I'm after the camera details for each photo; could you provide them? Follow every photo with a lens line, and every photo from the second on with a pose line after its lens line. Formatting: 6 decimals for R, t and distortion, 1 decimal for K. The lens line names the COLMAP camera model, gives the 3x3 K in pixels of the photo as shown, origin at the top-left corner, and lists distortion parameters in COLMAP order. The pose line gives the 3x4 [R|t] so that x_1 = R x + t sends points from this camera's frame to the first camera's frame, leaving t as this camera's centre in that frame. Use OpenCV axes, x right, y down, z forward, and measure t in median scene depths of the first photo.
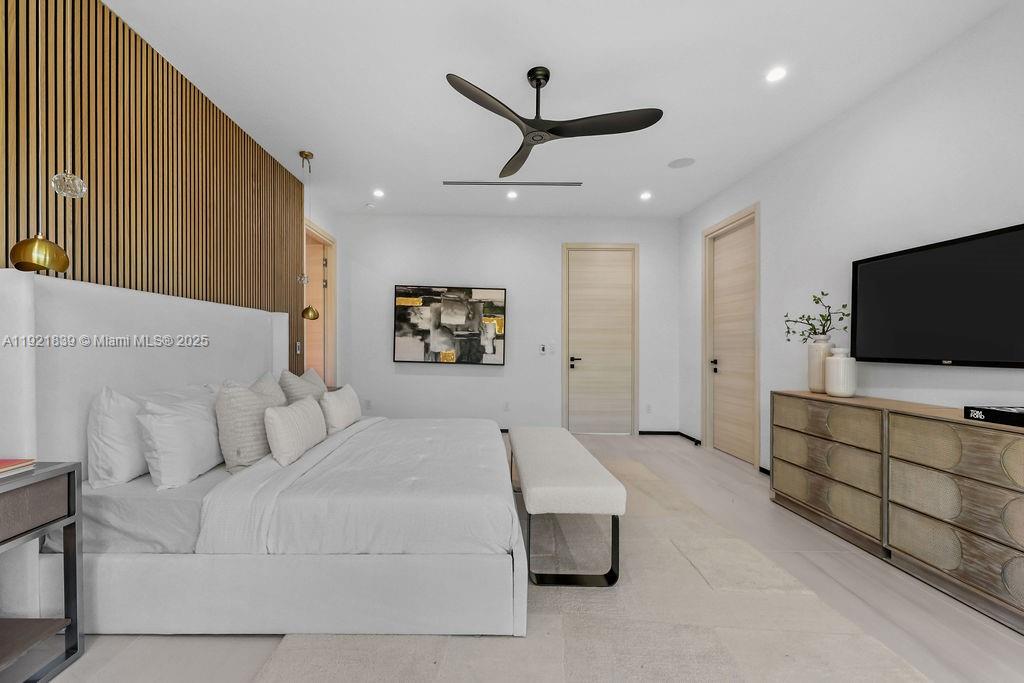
lens RADIAL K [[426.3, 0, 493.1], [0, 426.3, 347.5], [0, 0, 1]] dist [-0.000616, -0.000254]
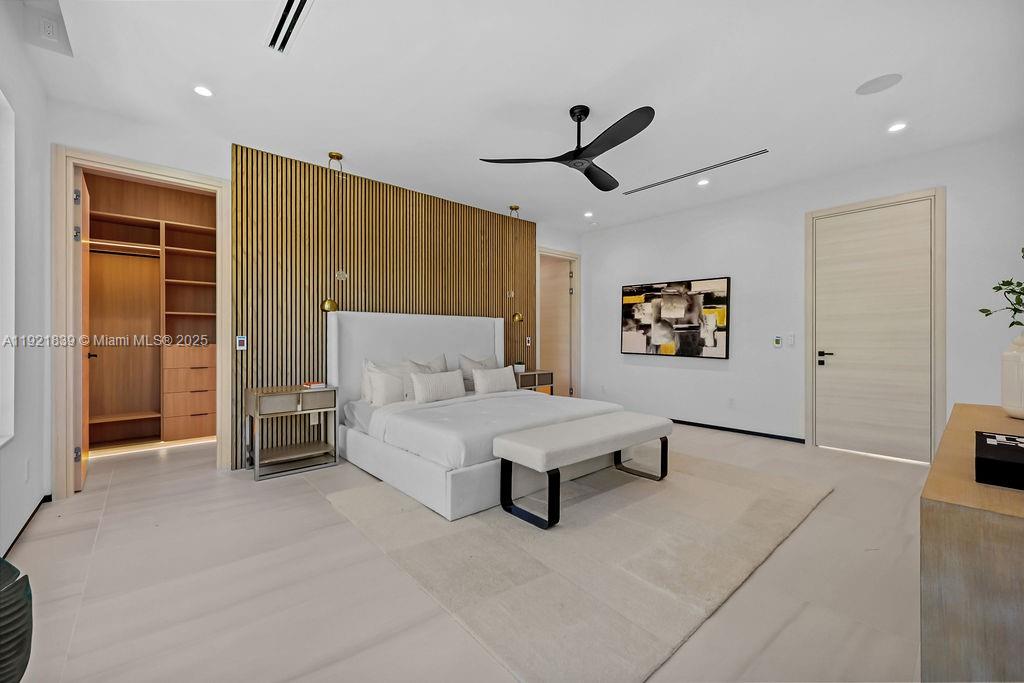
lens RADIAL K [[413.2, 0, 512.0], [0, 413.2, 341.5], [0, 0, 1]] dist [-0.000463, -0.000052]
pose [[0.663020, -0.004753, -0.748587, 0.401220], [0.004551, 0.999987, -0.002319, 0.003243], [0.748588, -0.001870, 0.663033, 0.044497]]
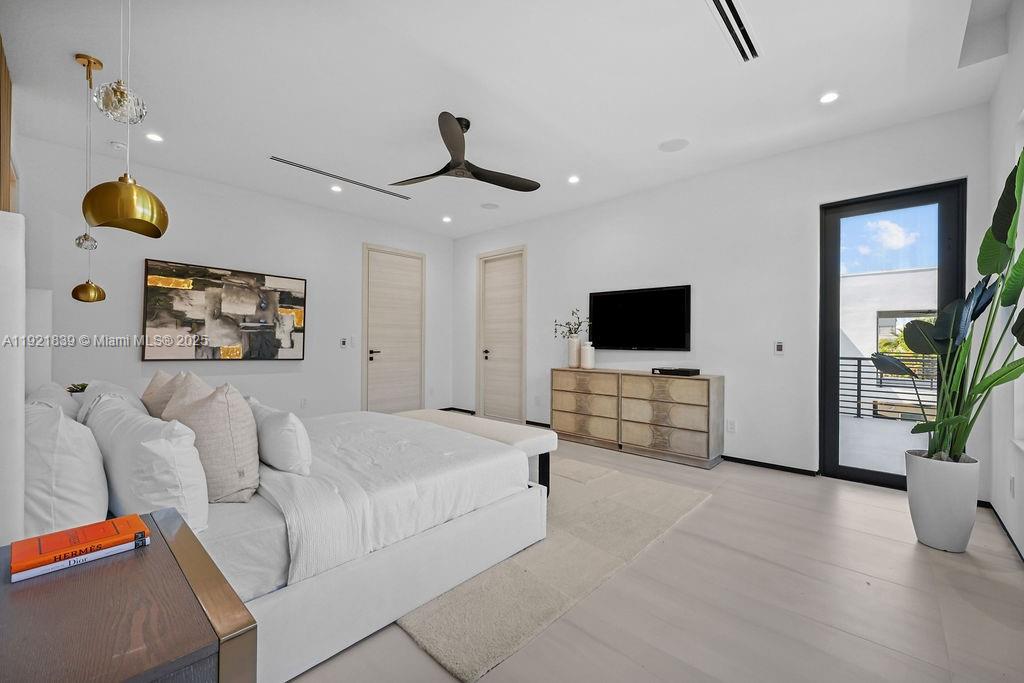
lens RADIAL K [[391.1, 0, 536.4], [0, 391.1, 338.9], [0, 0, 1]] dist [-0.000147, 0.000068]
pose [[0.676285, 0.002149, 0.736637, -0.270730], [0.000258, 0.999995, -0.003155, -0.002401], [-0.736640, 0.002324, 0.676281, 0.029431]]
